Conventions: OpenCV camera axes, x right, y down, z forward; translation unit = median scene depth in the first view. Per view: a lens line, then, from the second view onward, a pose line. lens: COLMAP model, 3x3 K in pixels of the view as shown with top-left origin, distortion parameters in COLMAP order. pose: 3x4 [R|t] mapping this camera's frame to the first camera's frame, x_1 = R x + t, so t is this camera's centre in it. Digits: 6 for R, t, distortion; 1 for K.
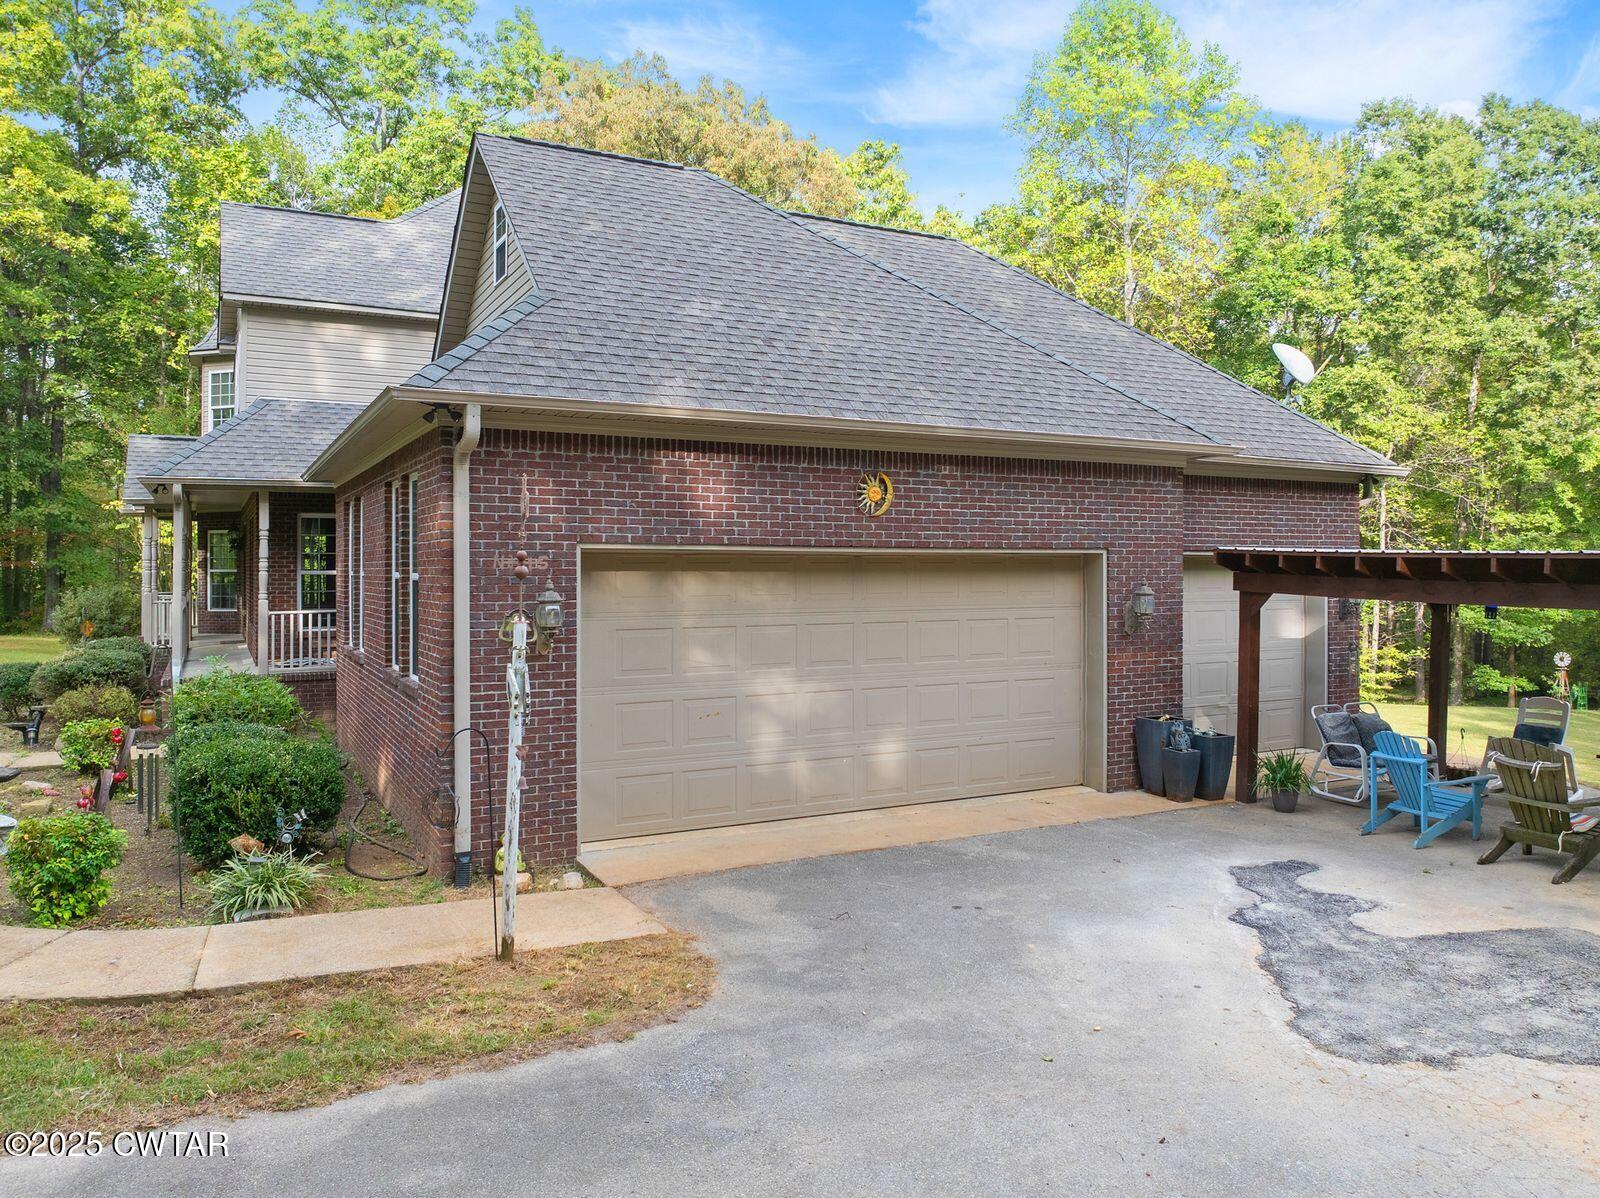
lens RADIAL K [[1137.5, 0, 802.5], [0, 1137.5, 580.2], [0, 0, 1]] dist [-0.061989, 0.047869]
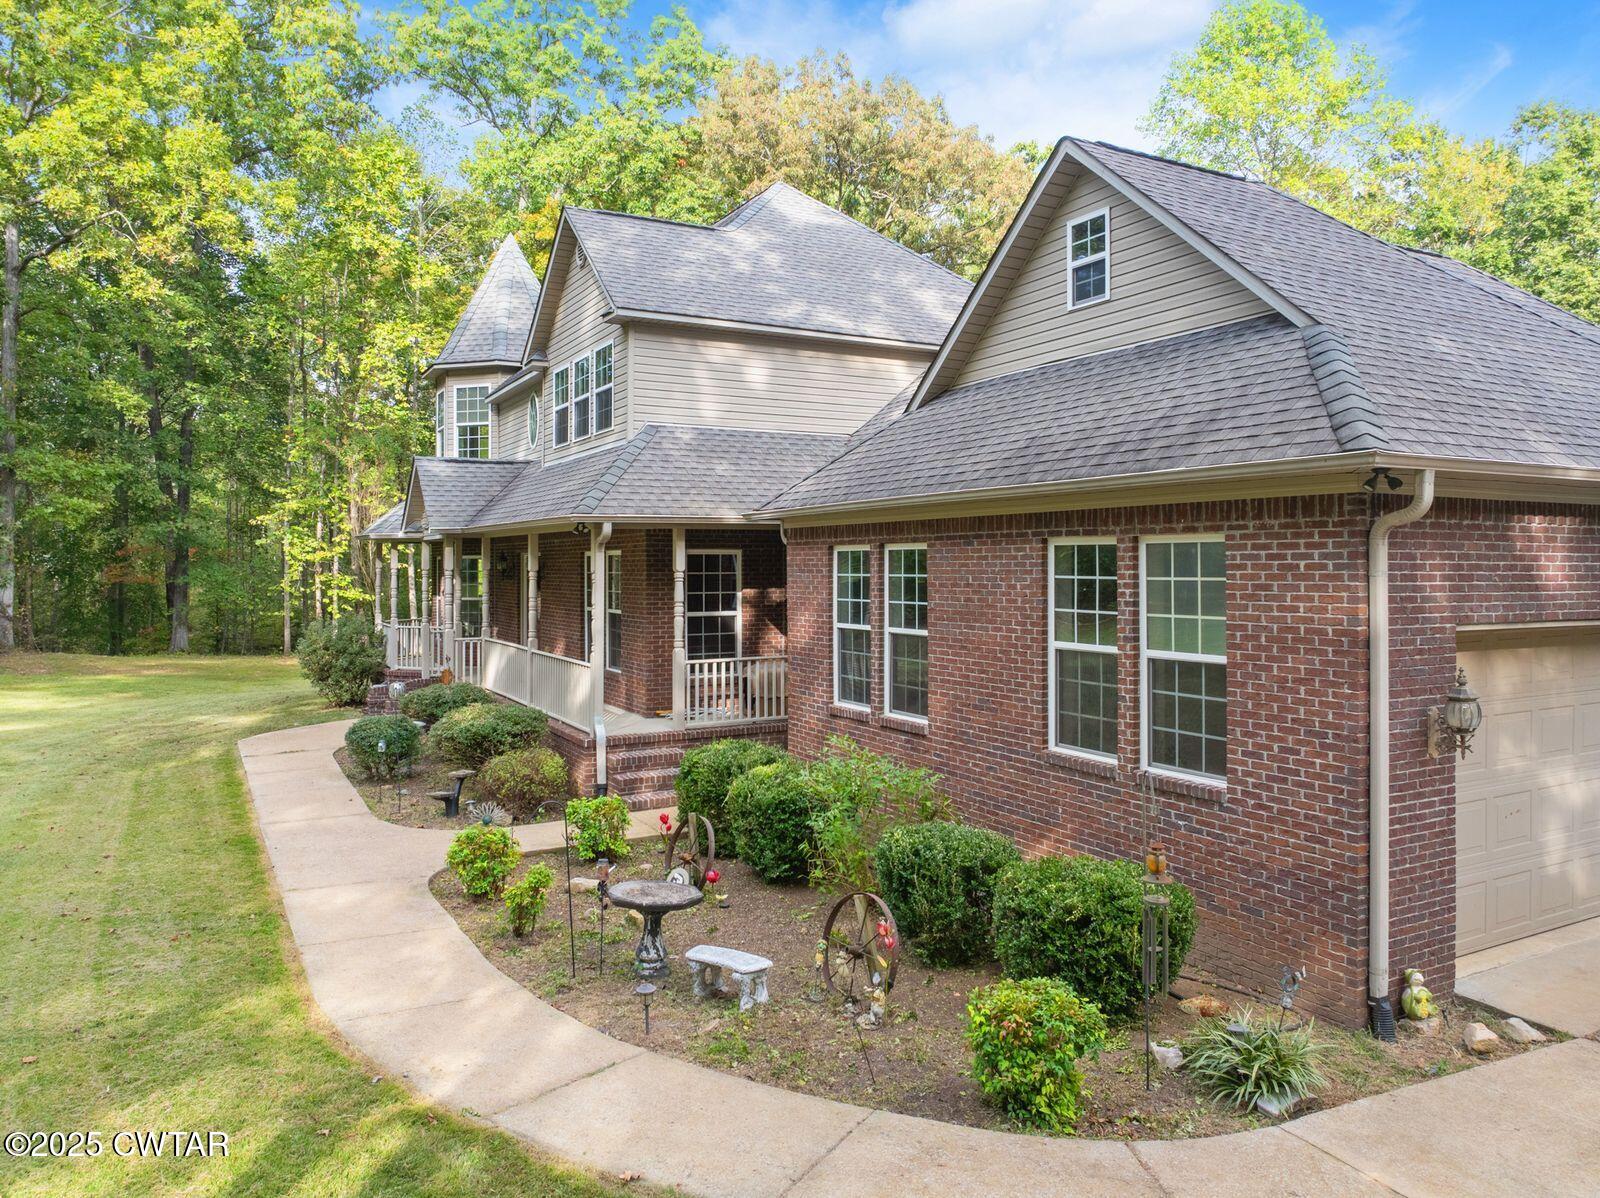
lens RADIAL K [[1131.2, 0, 803.8], [0, 1131.2, 573.8], [0, 0, 1]] dist [-0.028168, 0.006014]
pose [[0.999947, -0.002706, 0.009928, -0.356068], [0.002749, 0.999987, -0.004284, -0.035336], [-0.009916, 0.004311, 0.999942, 0.079946]]
